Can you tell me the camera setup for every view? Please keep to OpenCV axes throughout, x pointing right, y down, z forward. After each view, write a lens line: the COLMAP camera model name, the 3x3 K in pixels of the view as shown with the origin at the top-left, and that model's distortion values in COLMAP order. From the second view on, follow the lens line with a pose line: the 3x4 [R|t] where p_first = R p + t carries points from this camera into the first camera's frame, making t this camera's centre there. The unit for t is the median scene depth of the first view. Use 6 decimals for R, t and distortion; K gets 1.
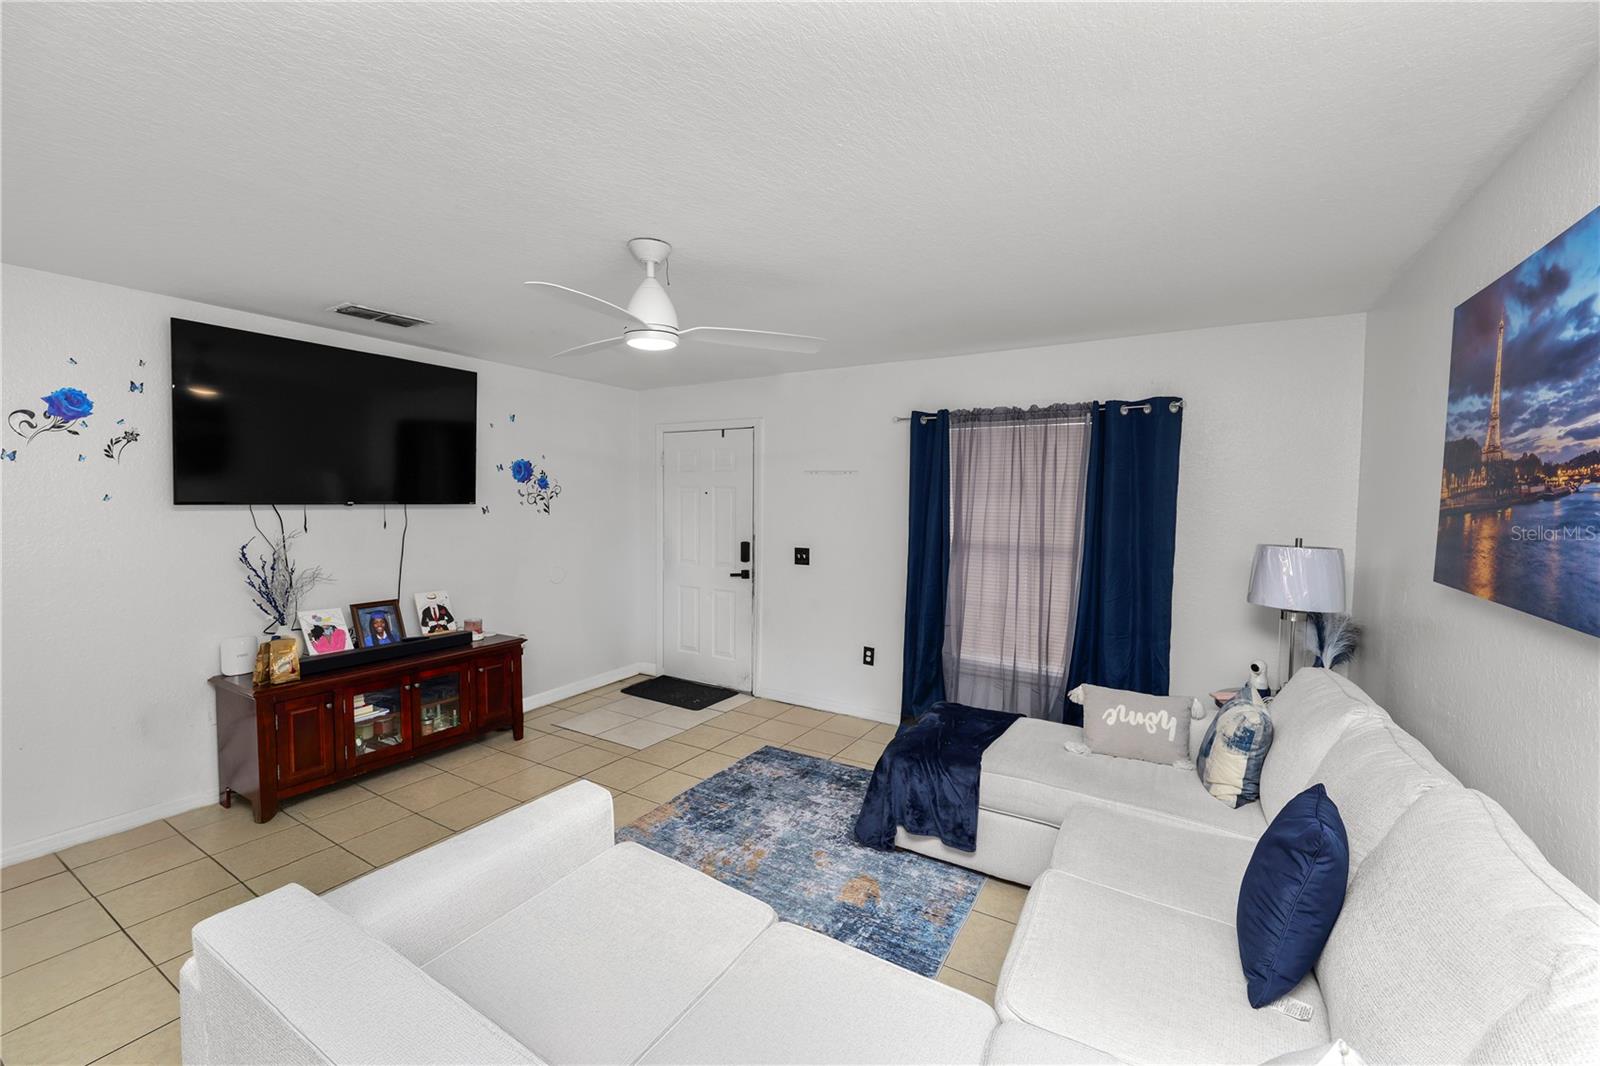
lens RADIAL K [[646.6, 0, 799.5], [0, 646.6, 536.9], [0, 0, 1]] dist [-0.011169, 0.001842]
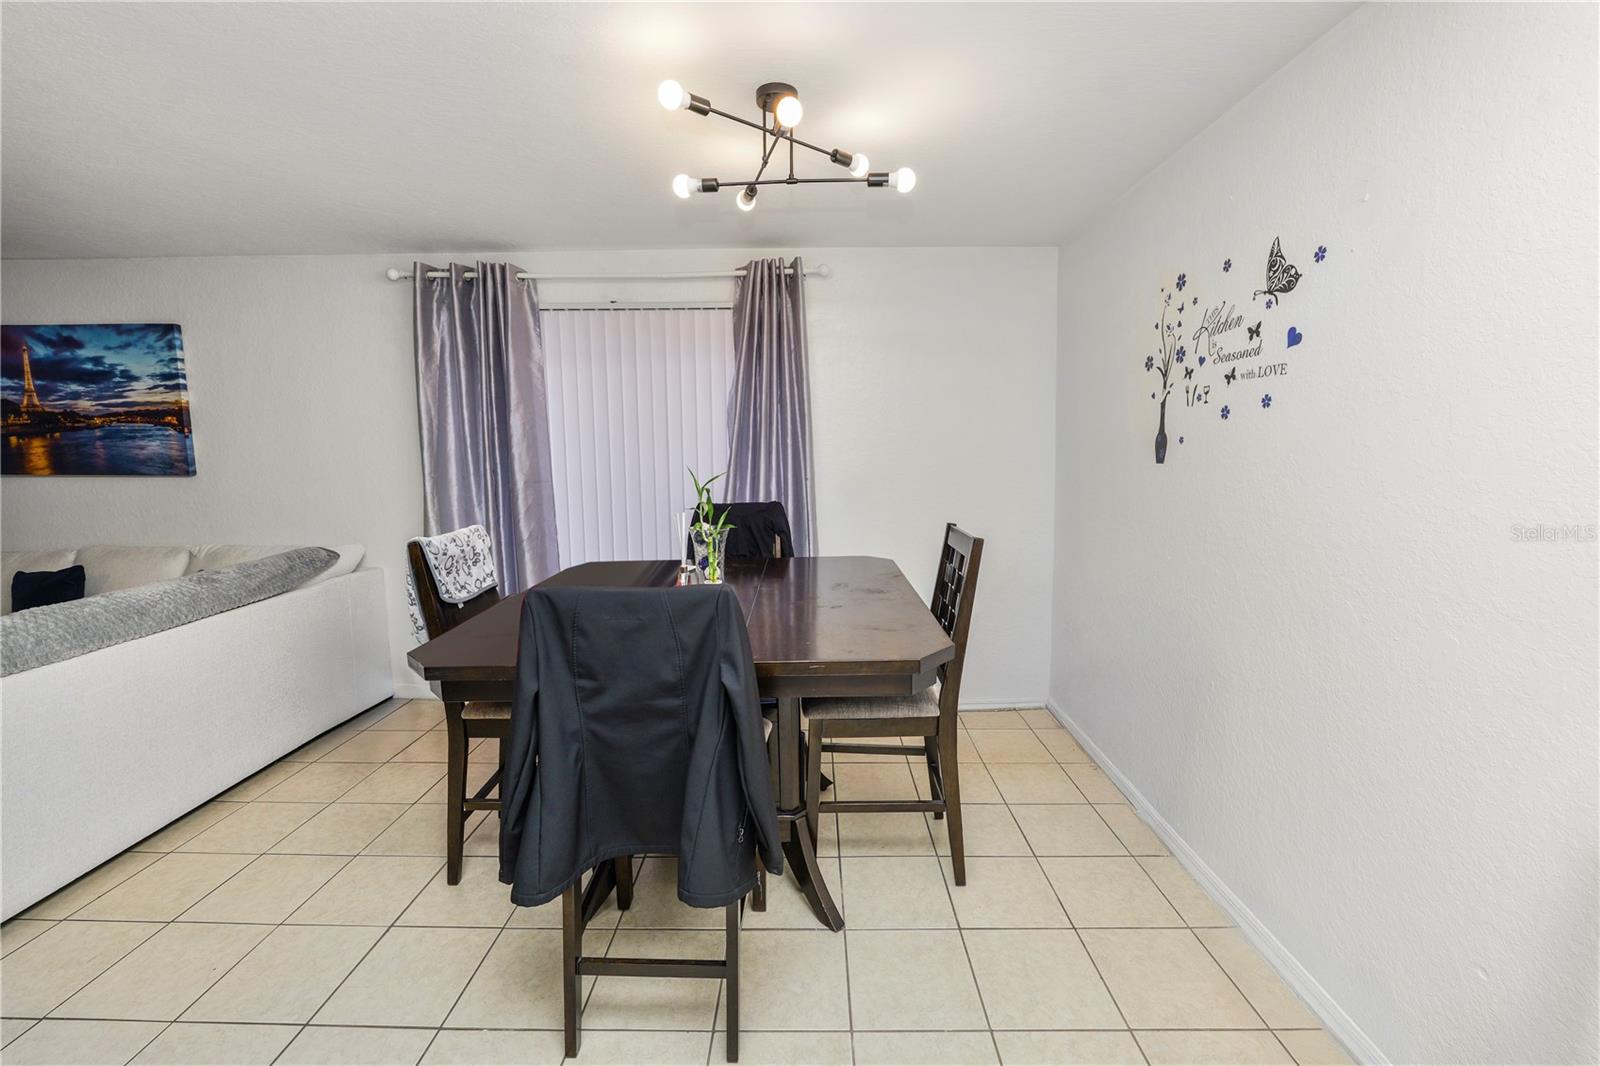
lens RADIAL K [[646.6, 0, 800.9], [0, 646.6, 545.4], [0, 0, 1]] dist [-0.011169, 0.001842]
pose [[-0.500638, -0.106411, 0.859091, -2.179175], [0.052308, 0.986884, 0.152723, 0.138372], [-0.864075, 0.121396, -0.488506, -0.149421]]
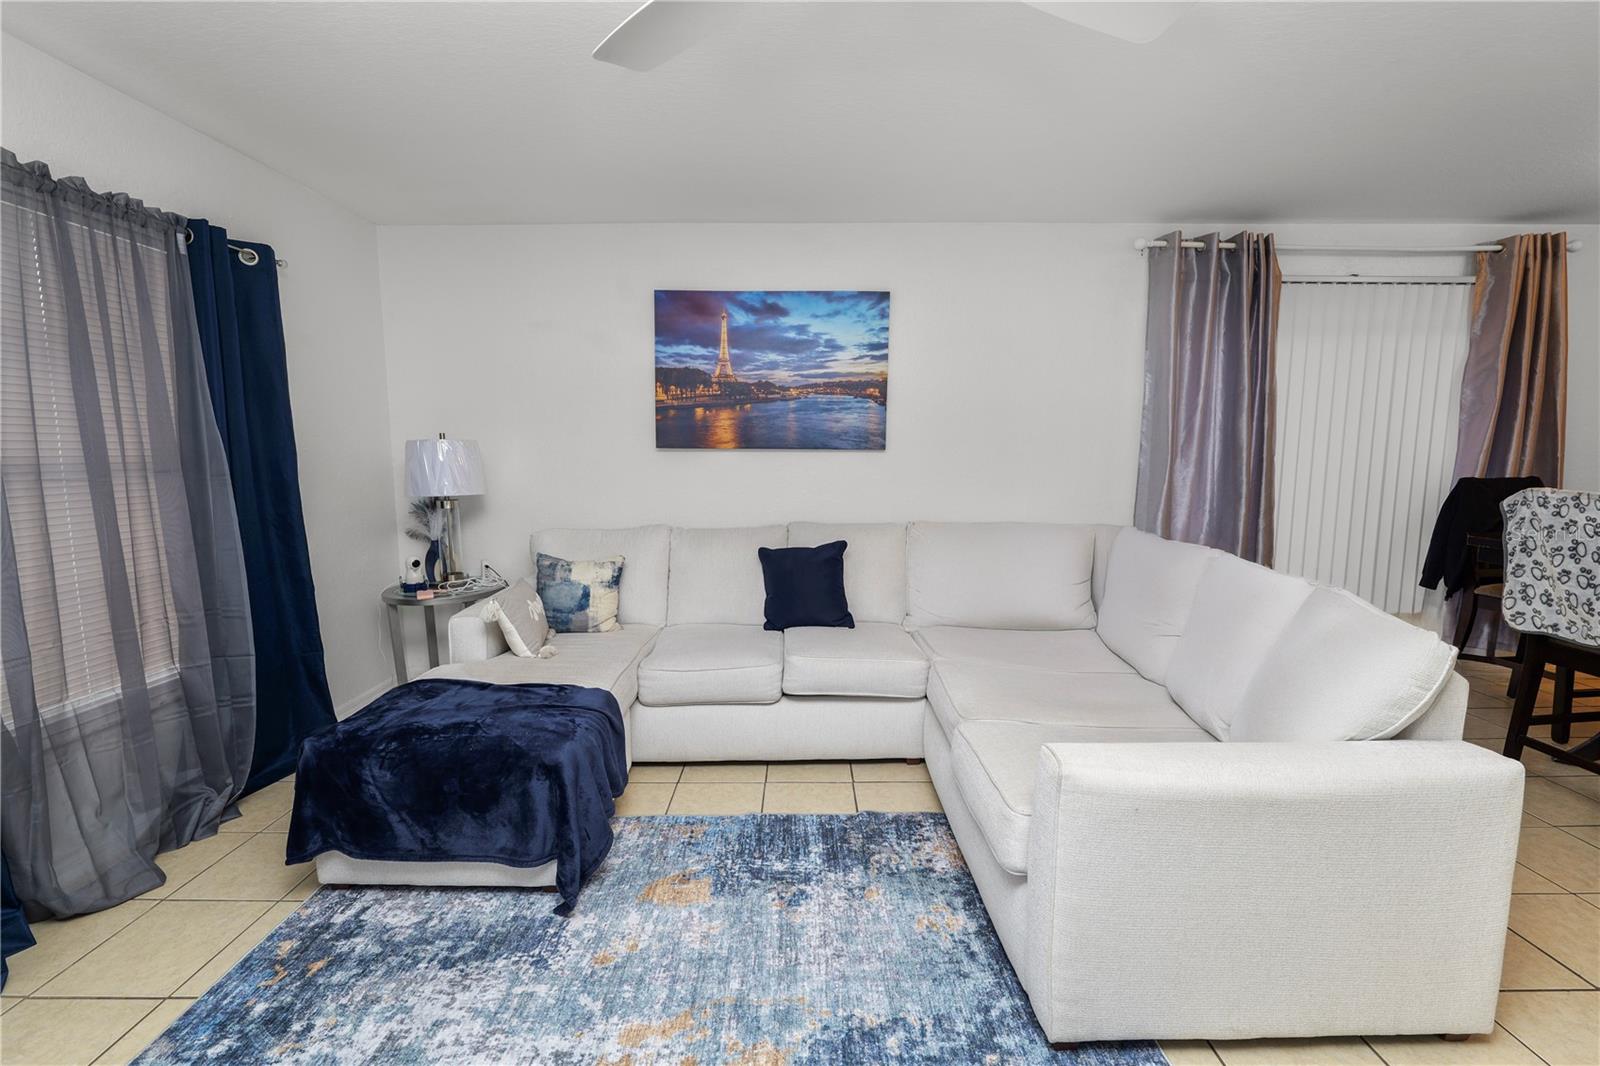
lens RADIAL K [[646.6, 0, 799.1], [0, 646.6, 532.1], [0, 0, 1]] dist [-0.011169, 0.001842]
pose [[-0.506825, -0.117905, 0.853948, -0.912034], [0.047329, 0.985303, 0.164131, 0.030414], [-0.860749, 0.123602, -0.493796, 1.911561]]
